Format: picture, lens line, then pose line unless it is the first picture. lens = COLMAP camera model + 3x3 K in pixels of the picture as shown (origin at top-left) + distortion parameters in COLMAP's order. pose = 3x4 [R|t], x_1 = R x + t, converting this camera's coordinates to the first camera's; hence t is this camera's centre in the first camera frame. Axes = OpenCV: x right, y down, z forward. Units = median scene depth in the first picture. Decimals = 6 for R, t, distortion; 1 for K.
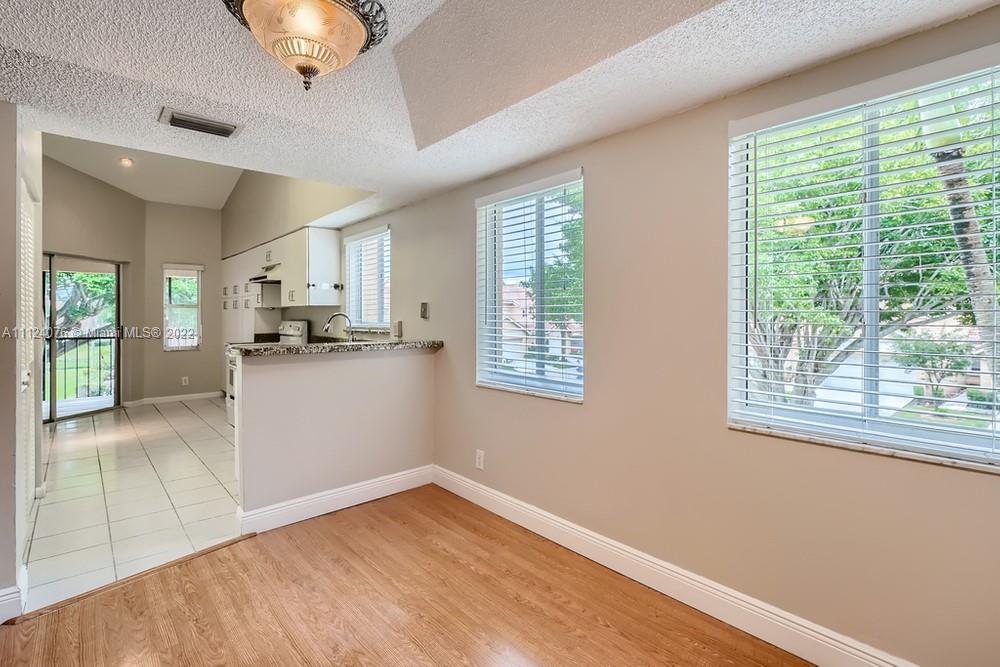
lens RADIAL K [[484.7, 0, 522.4], [0, 484.7, 316.6], [0, 0, 1]] dist [0.000102, 0.001128]
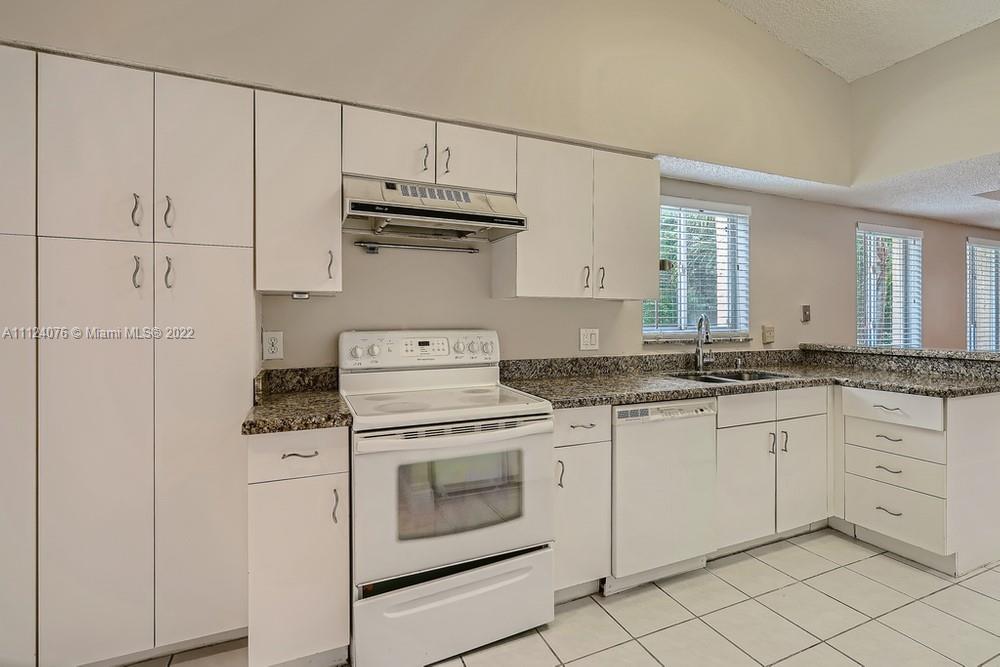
lens RADIAL K [[482.5, 0, 521.7], [0, 482.5, 322.2], [0, 0, 1]] dist [-0.002833, -0.000241]
pose [[0.298694, -0.002820, 0.954345, -0.904100], [0.000360, 0.999996, 0.002842, 0.001290], [-0.954349, -0.000506, 0.298694, 0.876878]]
